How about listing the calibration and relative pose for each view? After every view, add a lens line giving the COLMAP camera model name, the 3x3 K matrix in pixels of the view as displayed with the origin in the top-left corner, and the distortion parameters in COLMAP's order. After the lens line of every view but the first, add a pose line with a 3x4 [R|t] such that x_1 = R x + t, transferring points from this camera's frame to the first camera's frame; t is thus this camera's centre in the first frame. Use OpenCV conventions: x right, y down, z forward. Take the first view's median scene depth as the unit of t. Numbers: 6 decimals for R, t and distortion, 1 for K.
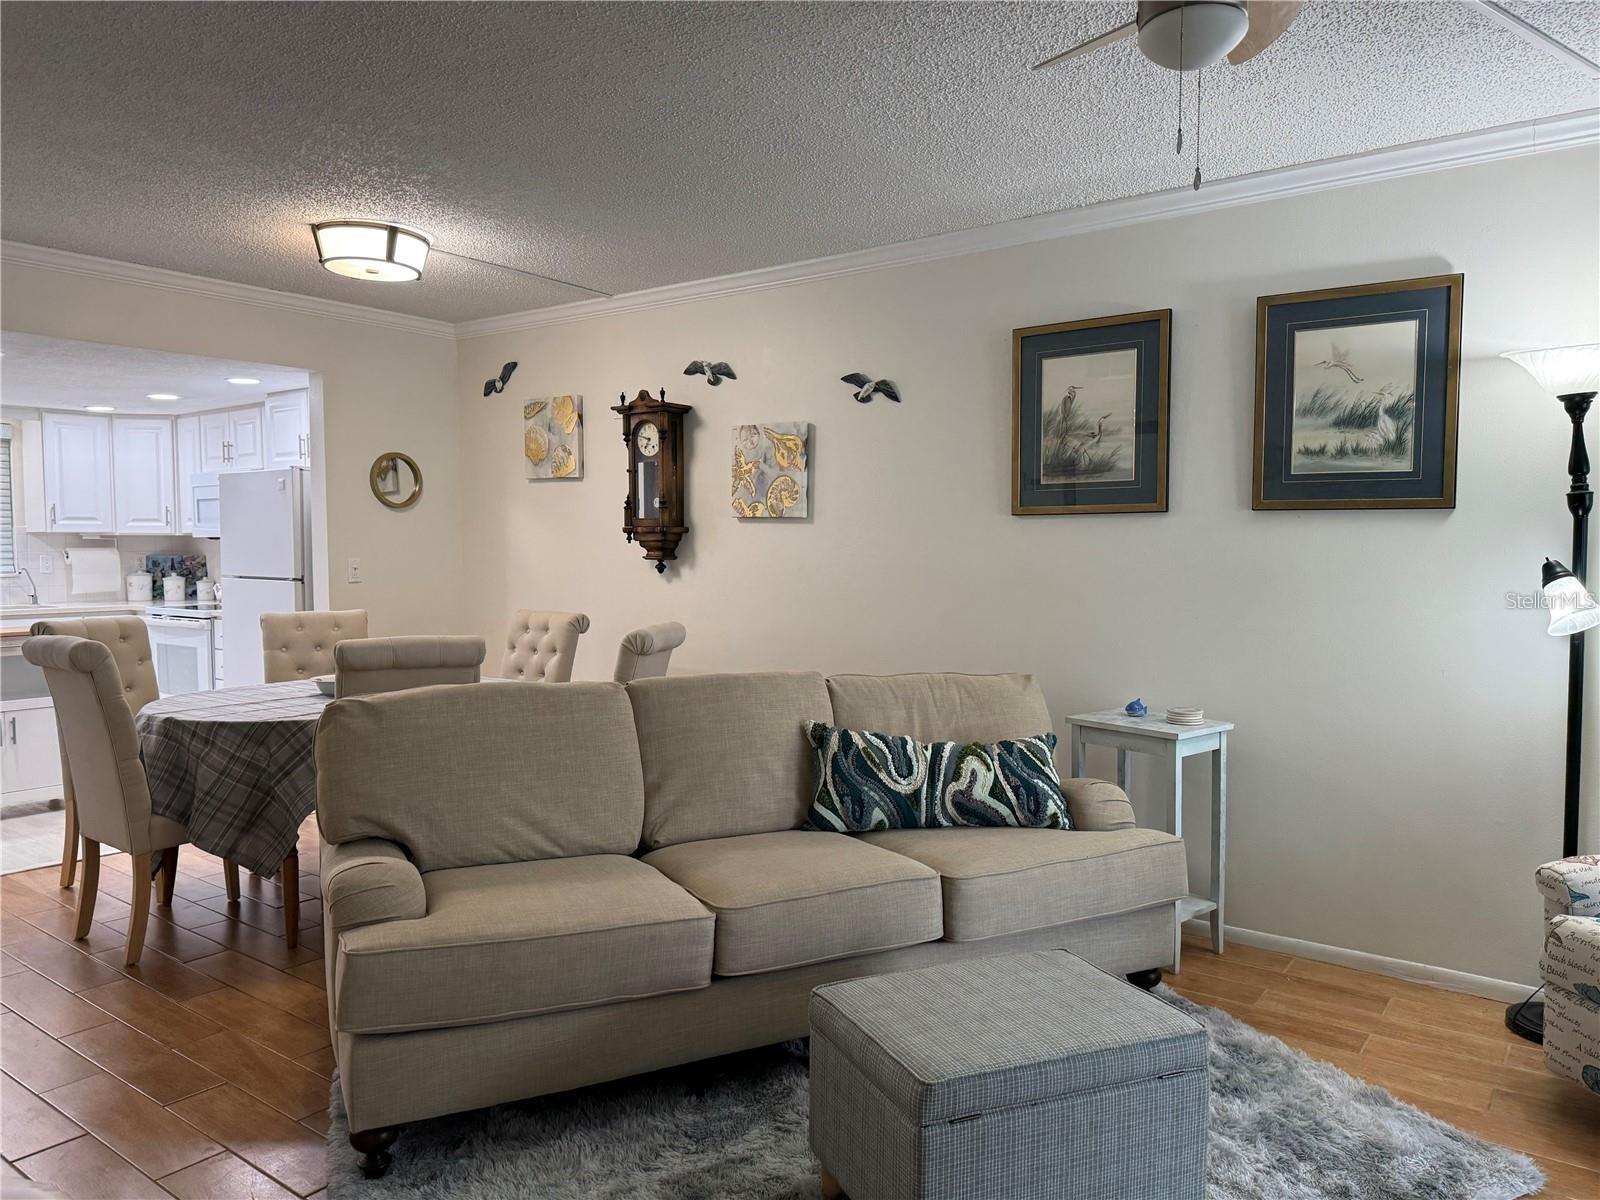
lens RADIAL K [[1112.1, 0, 790.4], [0, 1112.1, 602.3], [0, 0, 1]] dist [0.067397, -0.058499]
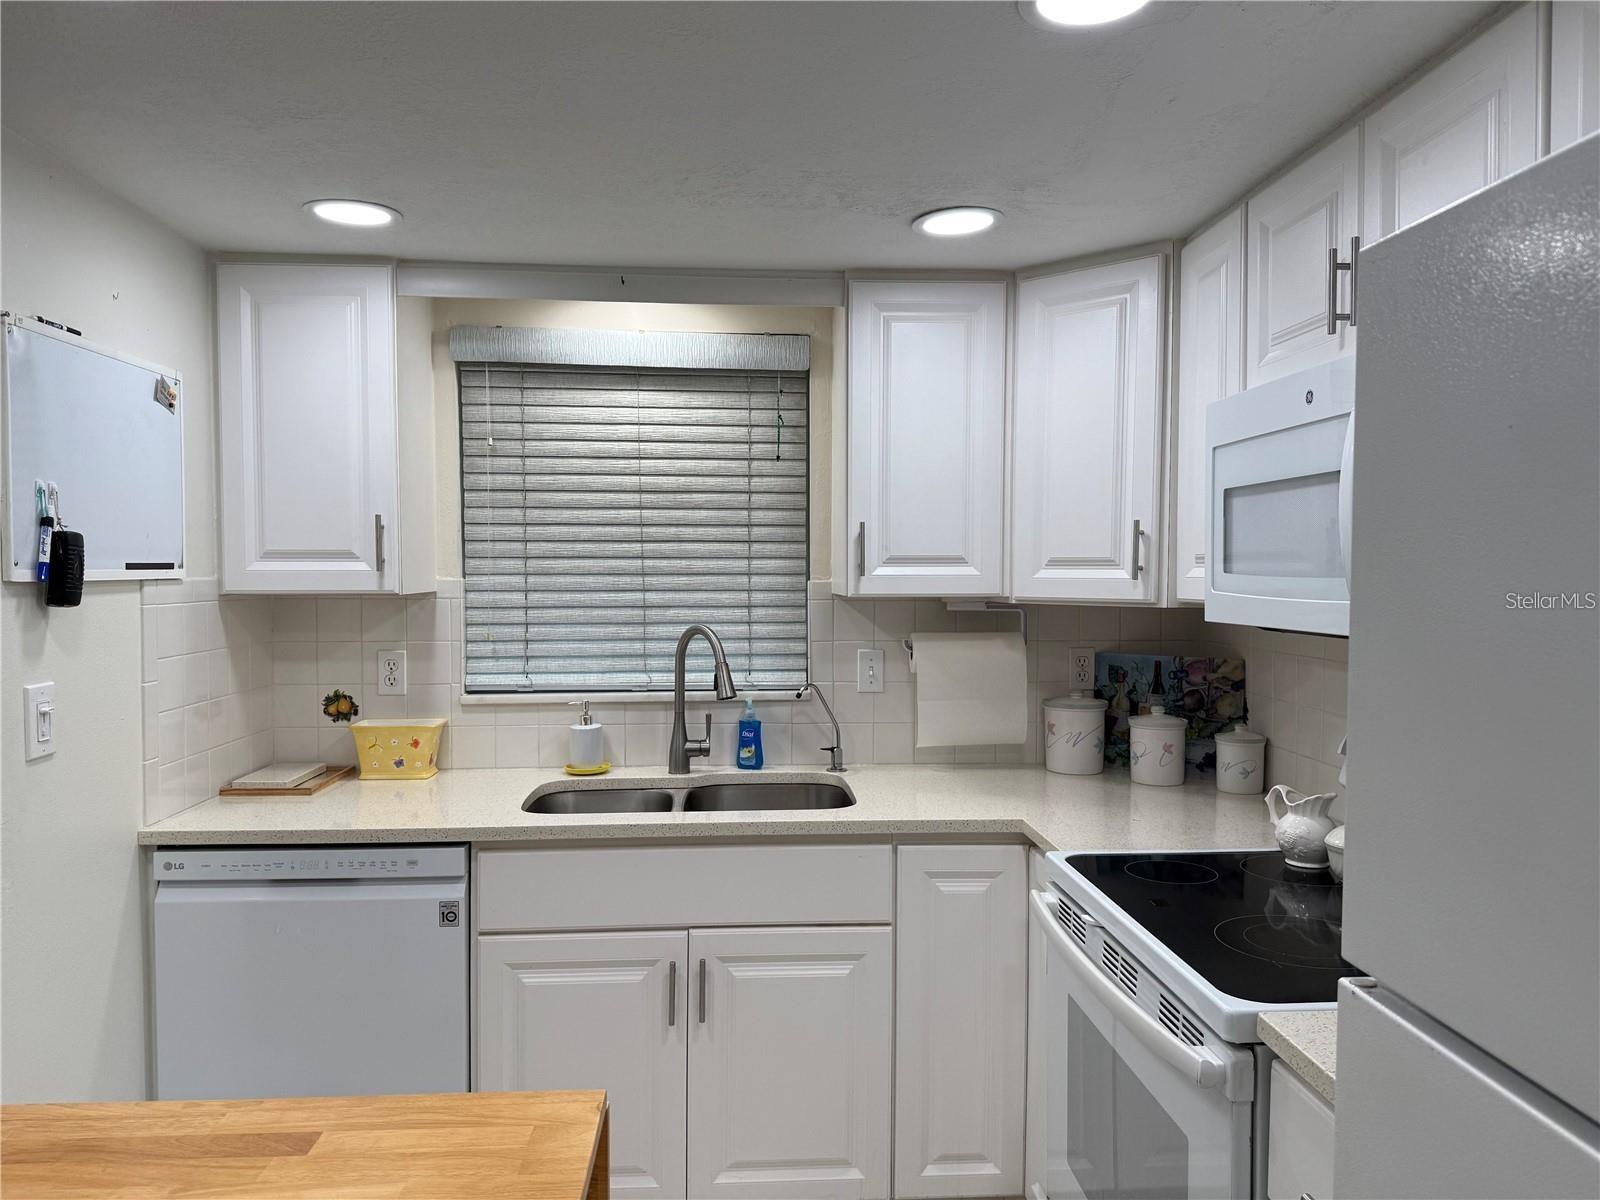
lens RADIAL K [[1112.1, 0, 758.7], [0, 1112.1, 611.1], [0, 0, 1]] dist [0.067397, -0.058499]
pose [[0.633845, 0.026440, -0.773008, -0.369653], [-0.043886, 0.999035, -0.001814, -0.052709], [0.772214, 0.035075, 0.634394, 0.709511]]
